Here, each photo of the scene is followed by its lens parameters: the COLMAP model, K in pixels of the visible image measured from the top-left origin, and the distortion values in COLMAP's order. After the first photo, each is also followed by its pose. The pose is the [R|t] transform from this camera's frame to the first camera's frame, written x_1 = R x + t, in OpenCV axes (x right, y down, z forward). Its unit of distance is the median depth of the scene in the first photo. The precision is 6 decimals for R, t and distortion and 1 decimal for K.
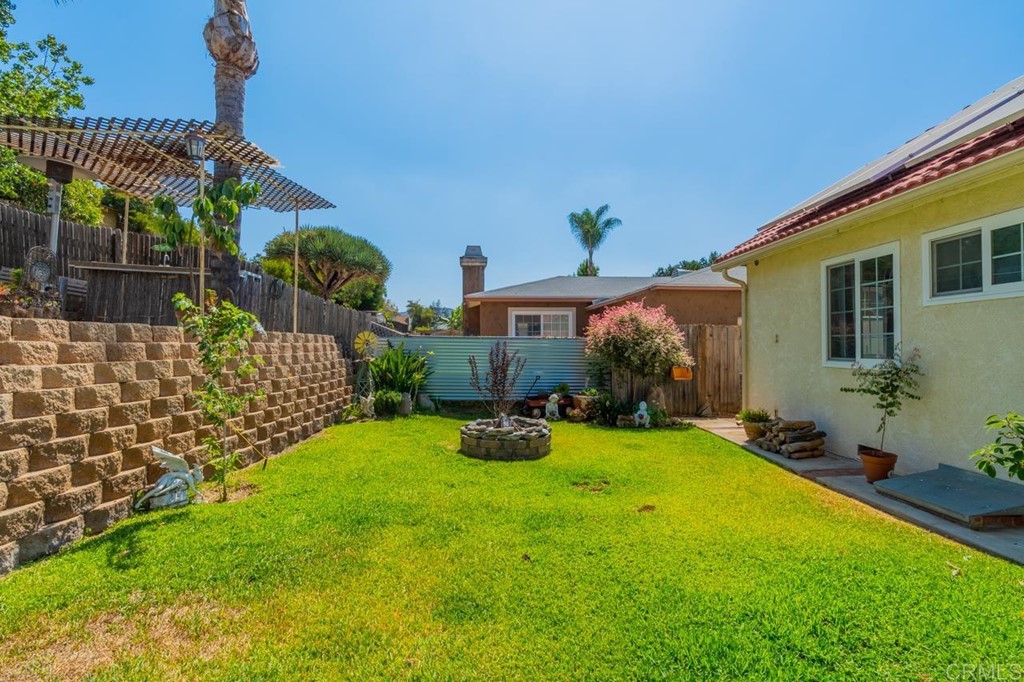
lens RADIAL K [[471.2, 0, 513.6], [0, 471.2, 341.9], [0, 0, 1]] dist [-0.003114, -0.000066]
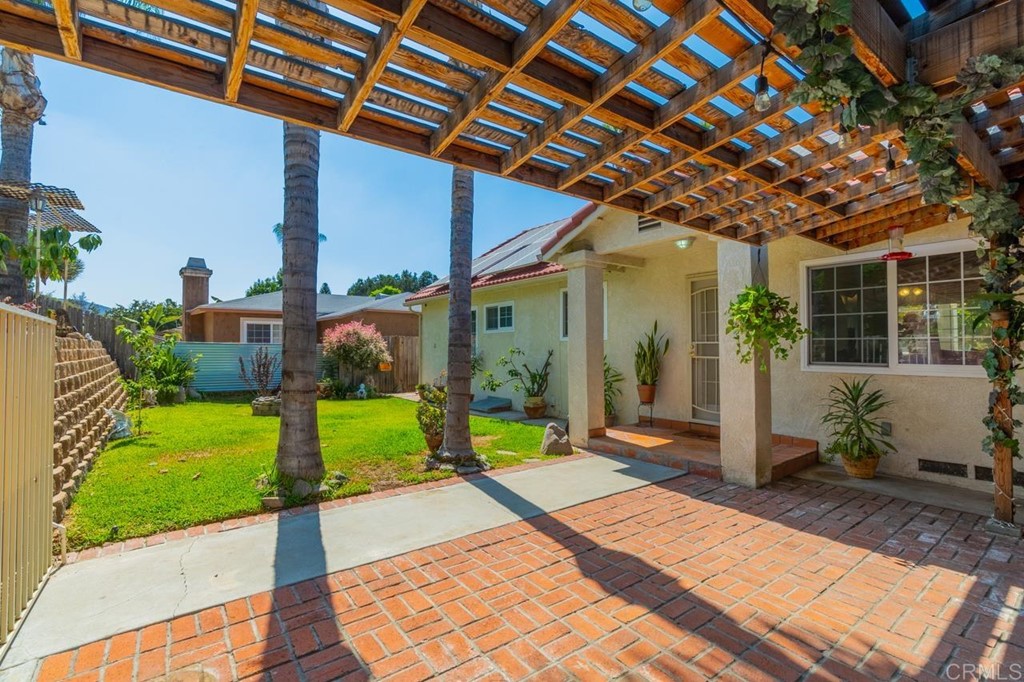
lens RADIAL K [[471.2, 0, 513.6], [0, 471.2, 341.9], [0, 0, 1]] dist [-0.003114, -0.000066]
pose [[0.809742, 0.006914, 0.586746, -0.244058], [-0.002876, 0.999965, -0.007814, -0.006507], [-0.586779, 0.004640, 0.809734, -0.592243]]
